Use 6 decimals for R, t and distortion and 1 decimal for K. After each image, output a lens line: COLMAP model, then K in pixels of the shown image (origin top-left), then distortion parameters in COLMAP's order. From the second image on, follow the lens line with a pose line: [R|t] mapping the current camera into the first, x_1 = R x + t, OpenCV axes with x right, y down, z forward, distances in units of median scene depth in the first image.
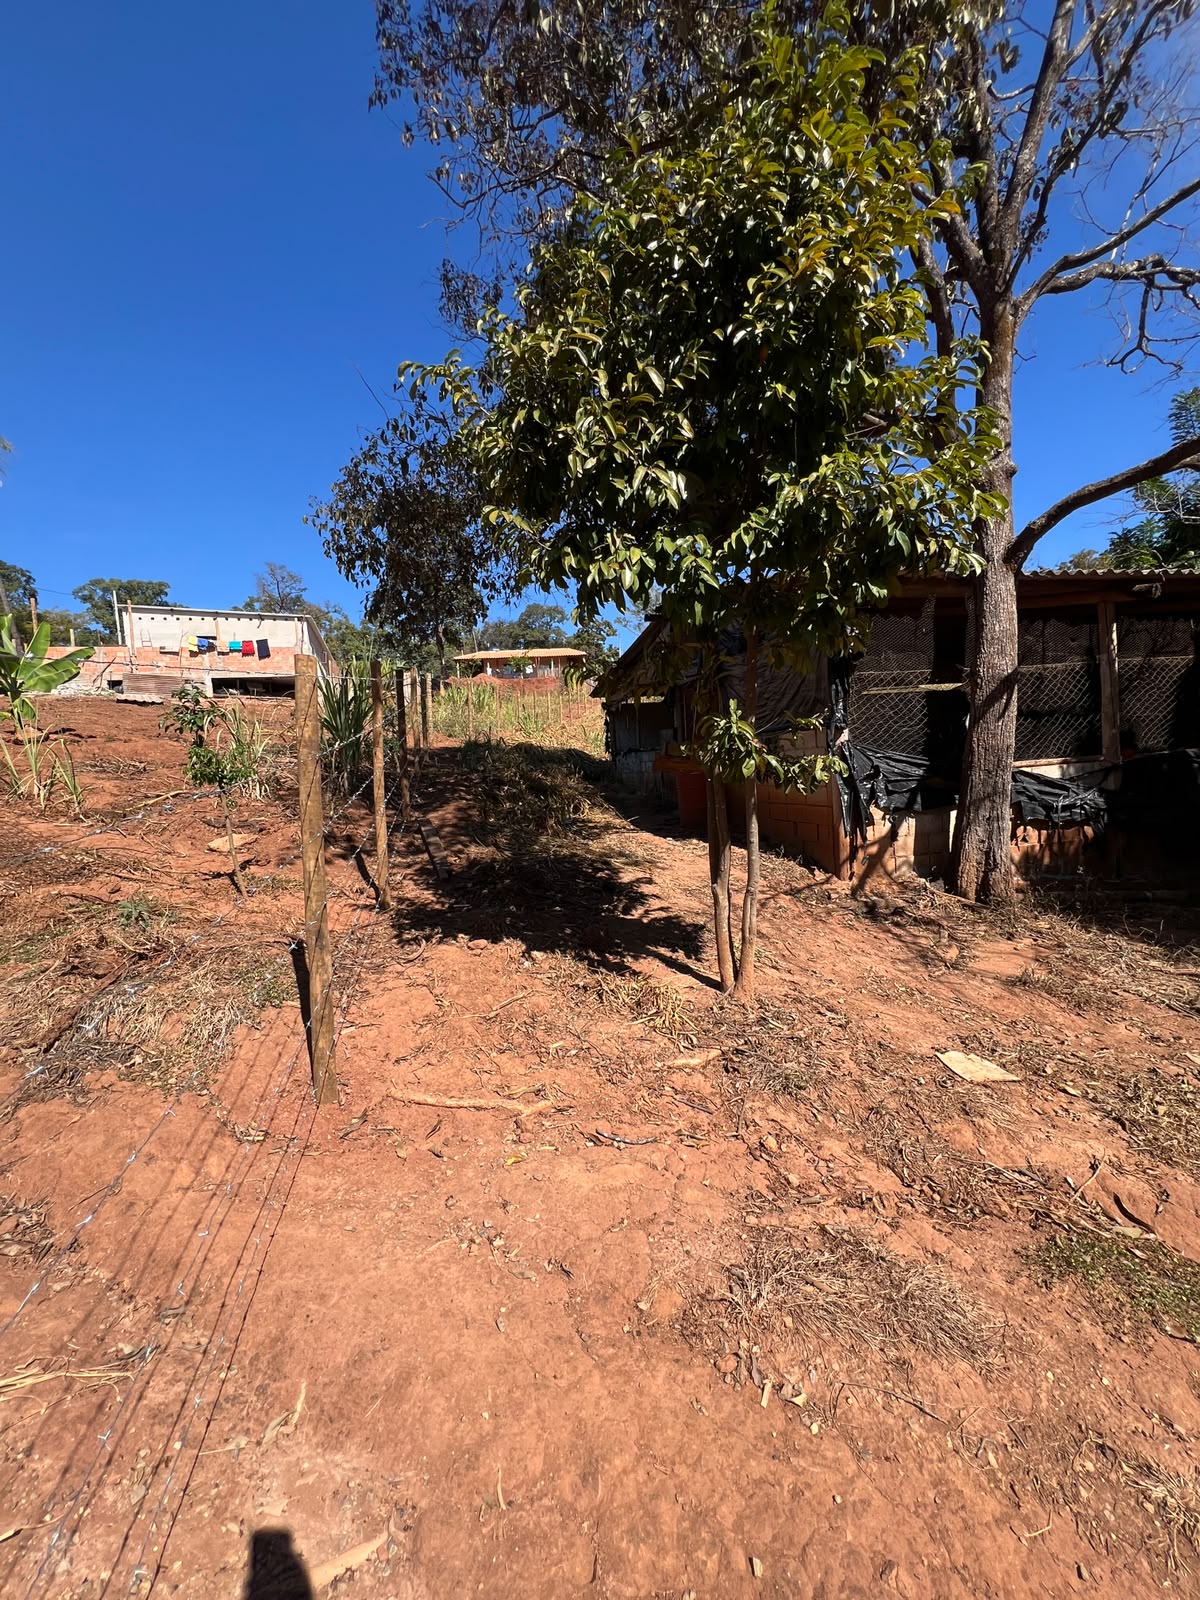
lens RADIAL K [[636.9, 0, 601.8], [0, 636.9, 798.7], [0, 0, 1]] dist [-0.001844, 0.000870]
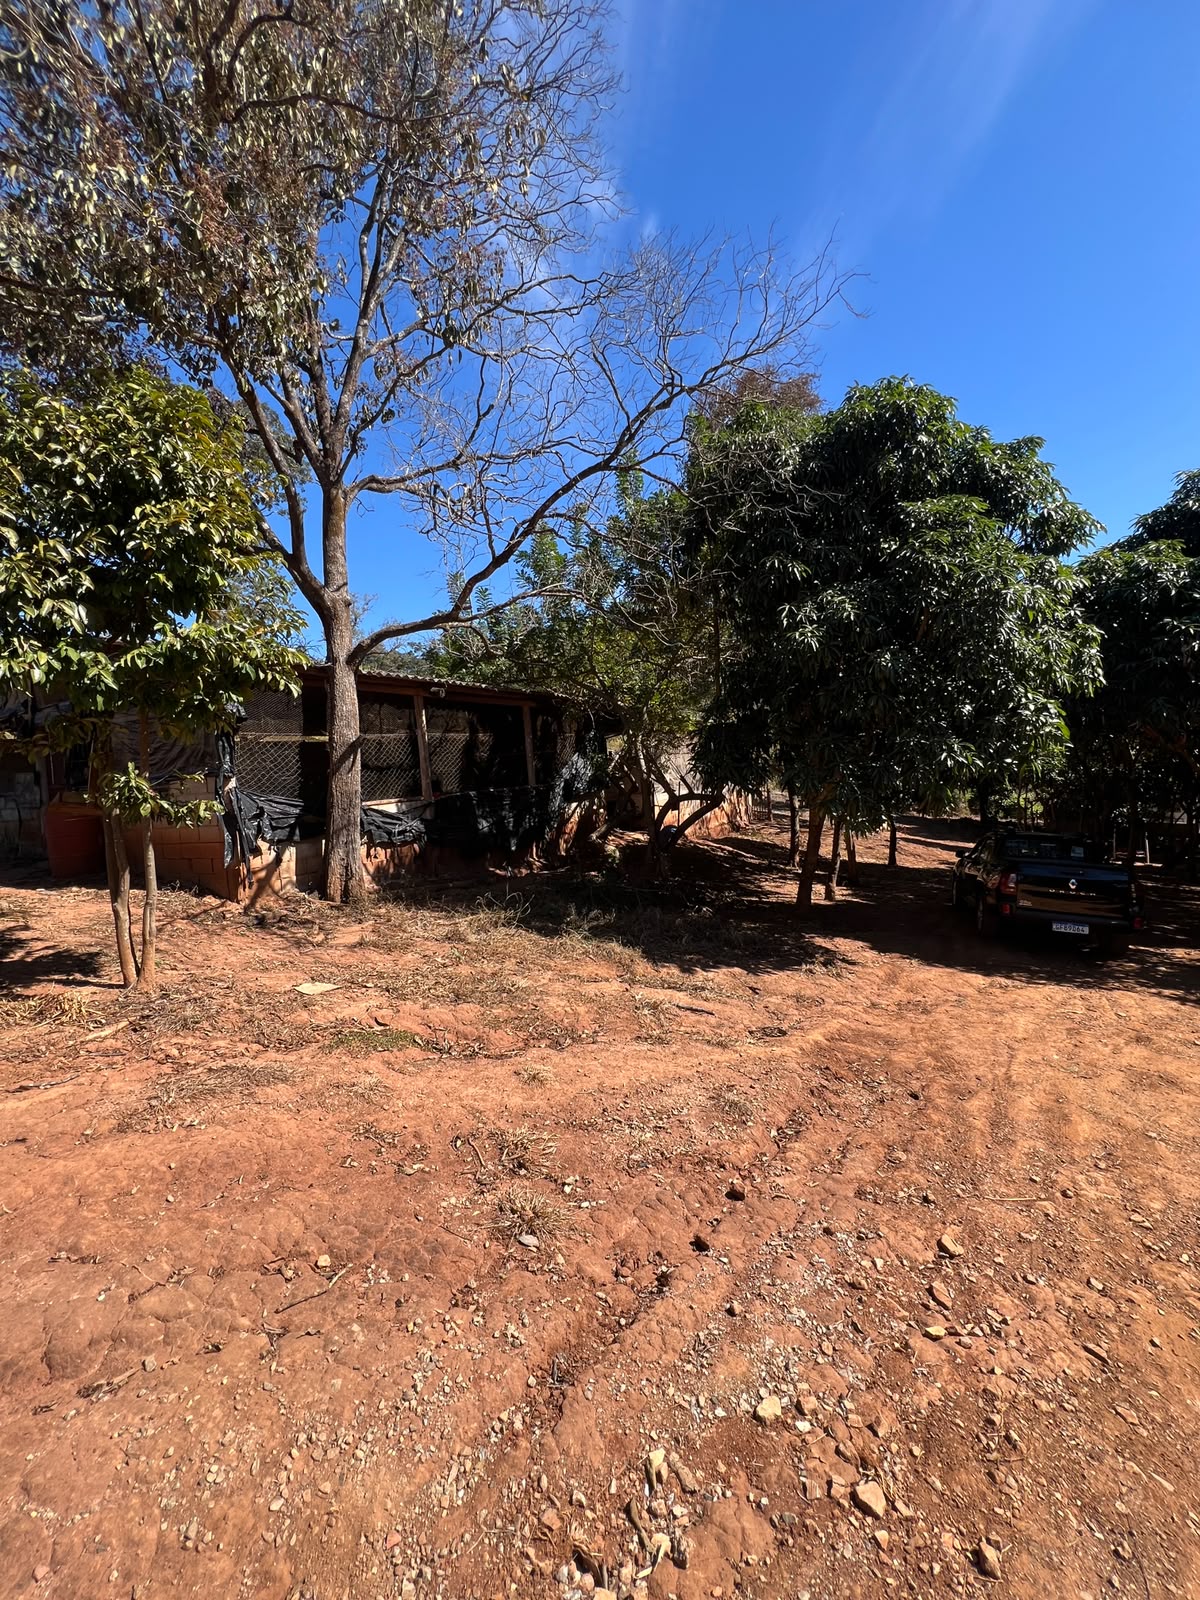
lens RADIAL K [[636.9, 0, 601.8], [0, 636.9, 798.7], [0, 0, 1]] dist [-0.001844, 0.000870]
pose [[0.648693, -0.015870, 0.760885, -0.097393], [0.066520, 0.997139, -0.035914, 0.023579], [-0.758137, 0.073911, 0.647893, -0.358047]]
